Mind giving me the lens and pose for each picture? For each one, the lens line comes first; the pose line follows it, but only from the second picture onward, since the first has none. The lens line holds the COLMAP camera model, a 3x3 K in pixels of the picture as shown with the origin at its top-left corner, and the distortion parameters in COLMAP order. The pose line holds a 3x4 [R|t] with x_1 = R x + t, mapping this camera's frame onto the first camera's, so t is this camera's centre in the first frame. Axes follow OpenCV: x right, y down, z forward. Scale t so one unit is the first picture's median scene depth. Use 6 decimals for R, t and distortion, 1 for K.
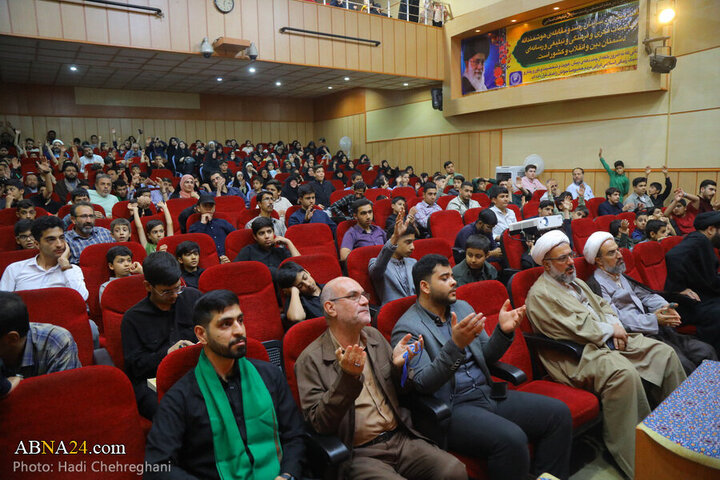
lens RADIAL K [[499.9, 0, 360.0], [0, 499.9, 240.0], [0, 0, 1]] dist [-0.128738, 0.083651]
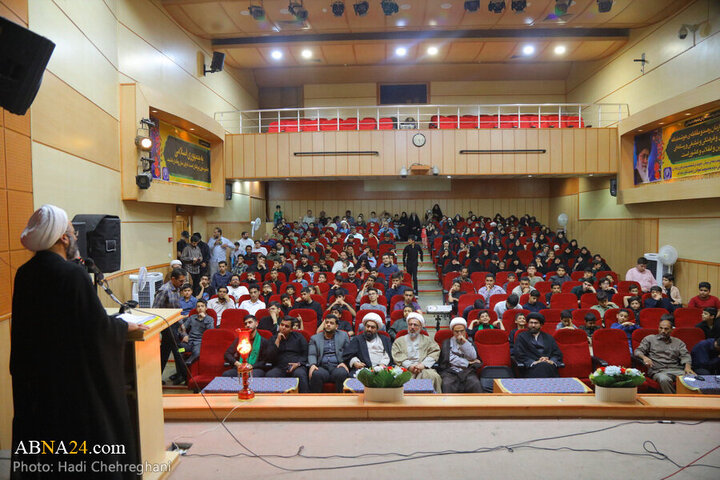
lens RADIAL K [[503.8, 0, 352.1], [0, 503.8, 243.1], [0, 0, 1]] dist [-0.129524, 0.088045]
pose [[0.787121, 0.035581, -0.615771, 0.438760], [-0.090448, 0.994201, -0.058169, -0.048784], [0.610131, 0.101481, 0.785775, -0.272101]]
